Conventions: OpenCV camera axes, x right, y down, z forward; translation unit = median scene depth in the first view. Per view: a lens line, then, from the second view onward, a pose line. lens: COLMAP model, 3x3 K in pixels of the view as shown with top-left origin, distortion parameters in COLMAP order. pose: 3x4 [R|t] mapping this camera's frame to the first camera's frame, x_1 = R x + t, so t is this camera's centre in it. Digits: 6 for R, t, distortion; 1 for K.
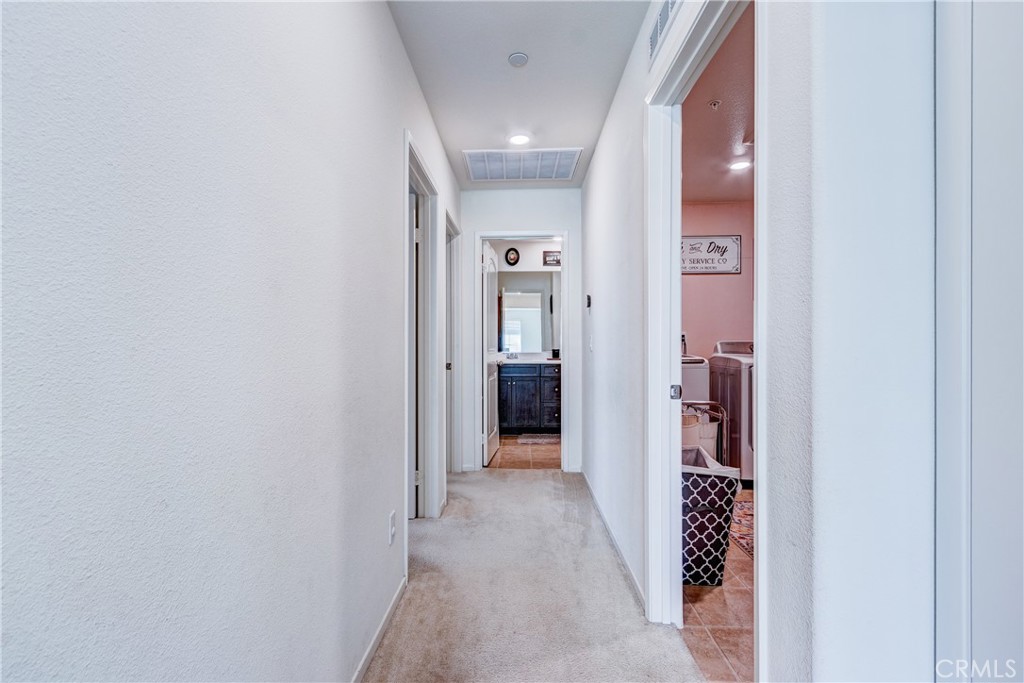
lens RADIAL K [[465.1, 0, 504.0], [0, 465.1, 345.1], [0, 0, 1]] dist [0.003214, 0.000164]
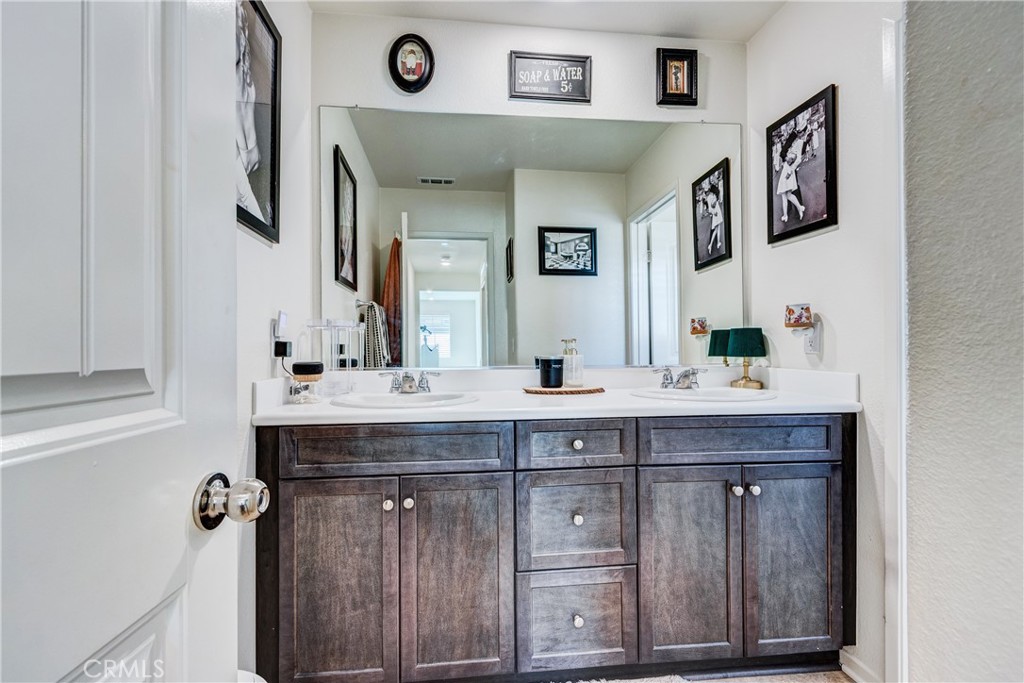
lens RADIAL K [[465.1, 0, 506.5], [0, 465.1, 343.3], [0, 0, 1]] dist [0.003214, 0.000164]
pose [[0.988015, -0.005597, 0.154259, 0.032341], [0.006557, 0.999962, -0.005710, -0.000839], [-0.154221, 0.006653, 0.988014, 0.699984]]
